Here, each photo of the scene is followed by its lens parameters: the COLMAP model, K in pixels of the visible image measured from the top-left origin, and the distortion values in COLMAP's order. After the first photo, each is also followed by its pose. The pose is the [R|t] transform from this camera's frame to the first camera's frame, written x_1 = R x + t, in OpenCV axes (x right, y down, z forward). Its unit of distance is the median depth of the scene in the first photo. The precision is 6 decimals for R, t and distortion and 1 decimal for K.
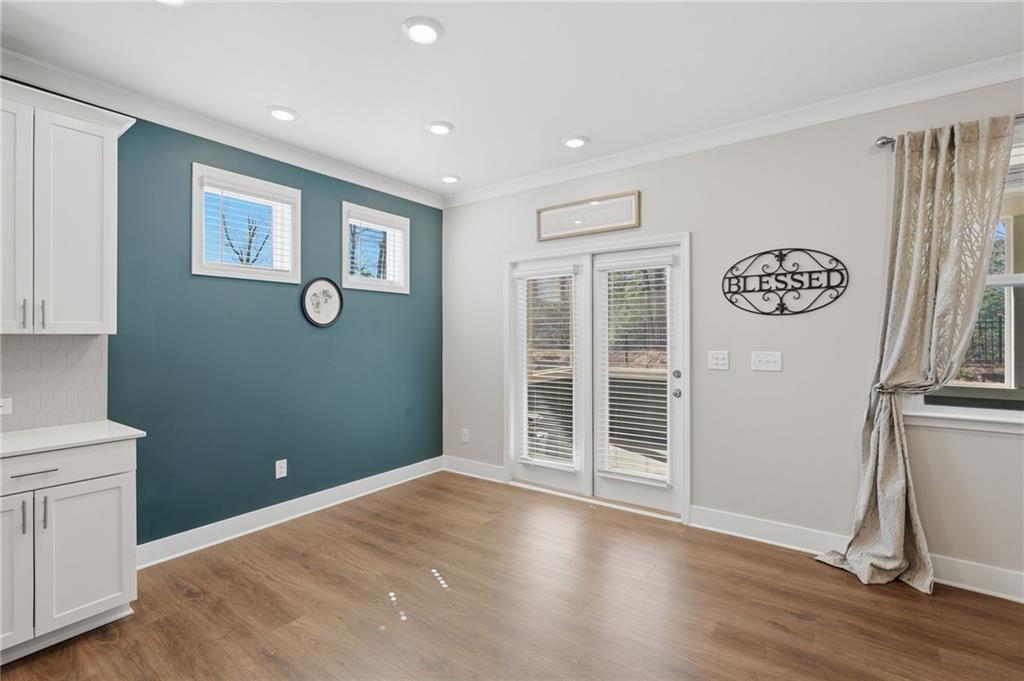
lens RADIAL K [[455.1, 0, 511.6], [0, 455.1, 337.6], [0, 0, 1]] dist [-0.004585, 0.001275]
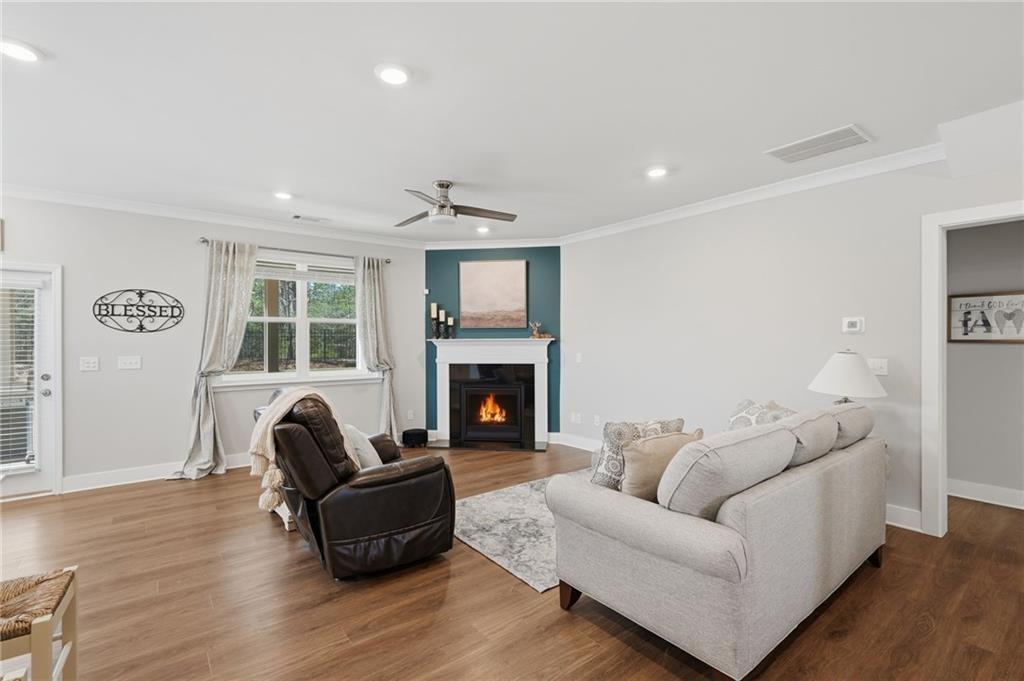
lens RADIAL K [[455.1, 0, 511.6], [0, 455.1, 337.6], [0, 0, 1]] dist [-0.004585, 0.001275]
pose [[0.272010, 0.002914, 0.962290, -0.536827], [0.003039, 0.999988, -0.003887, -0.021300], [-0.962290, 0.003982, 0.271998, -0.618191]]
